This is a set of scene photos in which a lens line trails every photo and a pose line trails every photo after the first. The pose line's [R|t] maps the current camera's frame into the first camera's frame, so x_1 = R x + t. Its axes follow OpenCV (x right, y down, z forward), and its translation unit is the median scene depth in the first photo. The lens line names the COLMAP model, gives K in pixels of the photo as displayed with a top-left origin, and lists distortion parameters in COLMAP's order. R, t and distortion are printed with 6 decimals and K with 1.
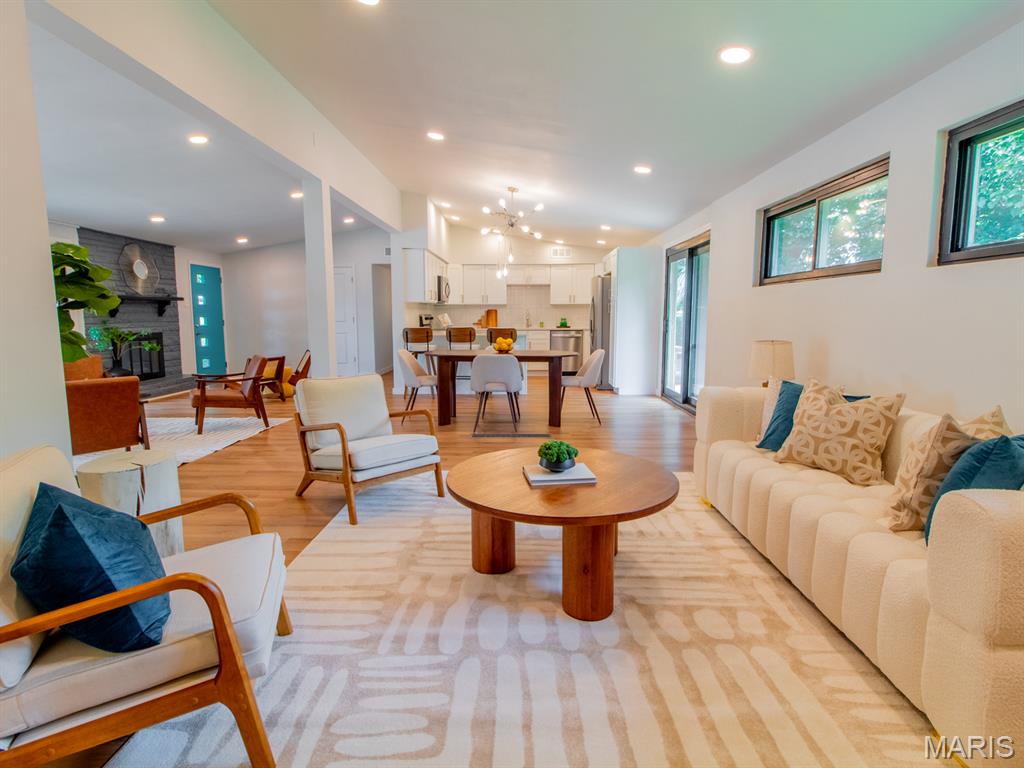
lens RADIAL K [[531.9, 0, 509.7], [0, 531.9, 375.4], [0, 0, 1]] dist [0.003099, 0.000011]
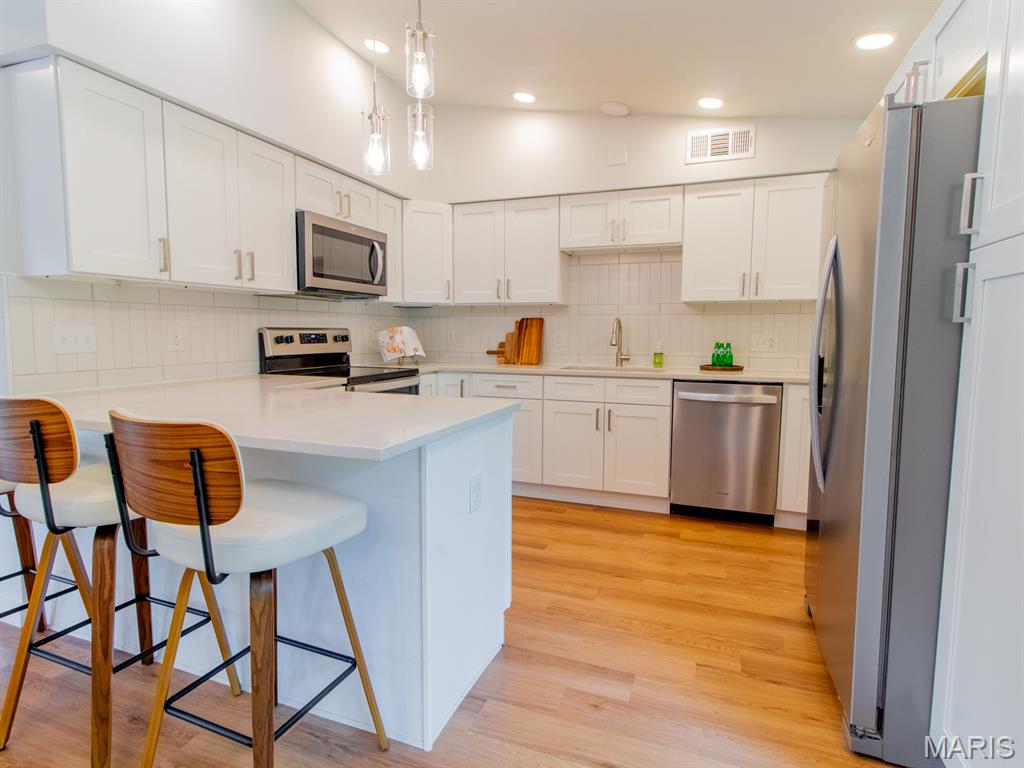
lens RADIAL K [[544.7, 0, 511.3], [0, 544.7, 376.2], [0, 0, 1]] dist [0.001921, 0.000425]
pose [[0.940919, 0.034931, -0.336827, 0.094317], [-0.045876, 0.998645, -0.024588, -0.072461], [0.335511, 0.038587, 0.941246, 0.638982]]
